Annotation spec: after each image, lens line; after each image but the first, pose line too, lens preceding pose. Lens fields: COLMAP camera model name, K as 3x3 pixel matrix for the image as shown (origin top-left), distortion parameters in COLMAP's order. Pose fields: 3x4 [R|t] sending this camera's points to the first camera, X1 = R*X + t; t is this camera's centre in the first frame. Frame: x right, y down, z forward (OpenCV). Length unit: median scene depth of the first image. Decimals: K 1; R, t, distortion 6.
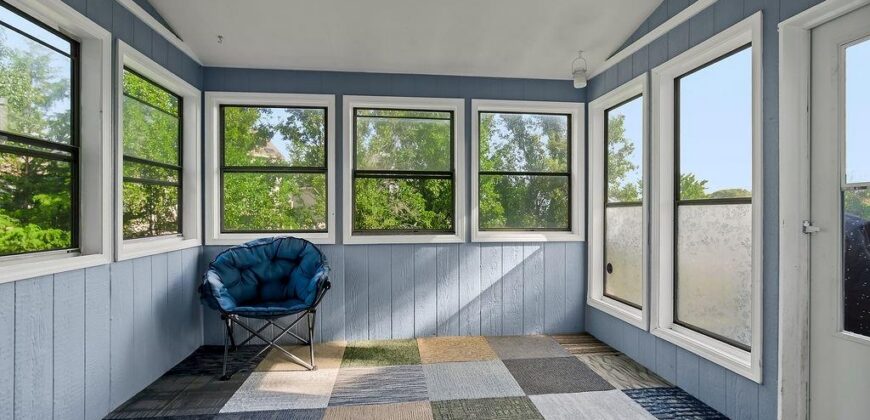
lens RADIAL K [[401.9, 0, 439.5], [0, 401.9, 212.3], [0, 0, 1]] dist [-0.000667, -0.000040]
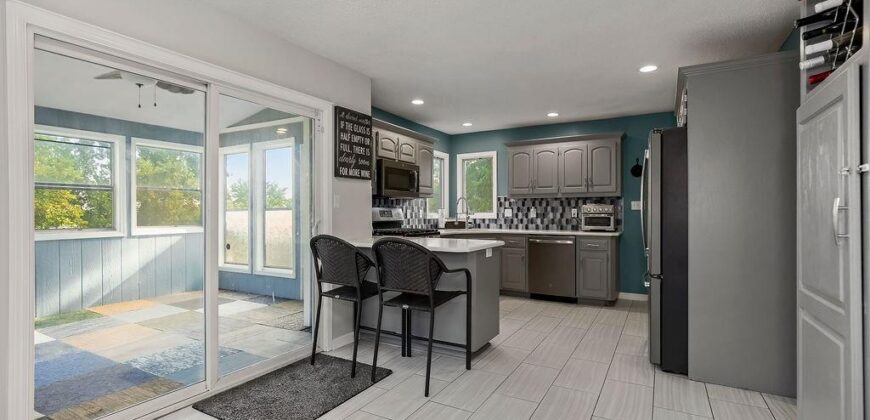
lens RADIAL K [[401.9, 0, 439.5], [0, 401.9, 212.3], [0, 0, 1]] dist [-0.000667, -0.000040]
pose [[0.586136, -0.004289, 0.810202, -0.436919], [0.007512, 0.999972, -0.000141, -0.000586], [-0.810178, 0.006169, 0.586151, -0.737638]]
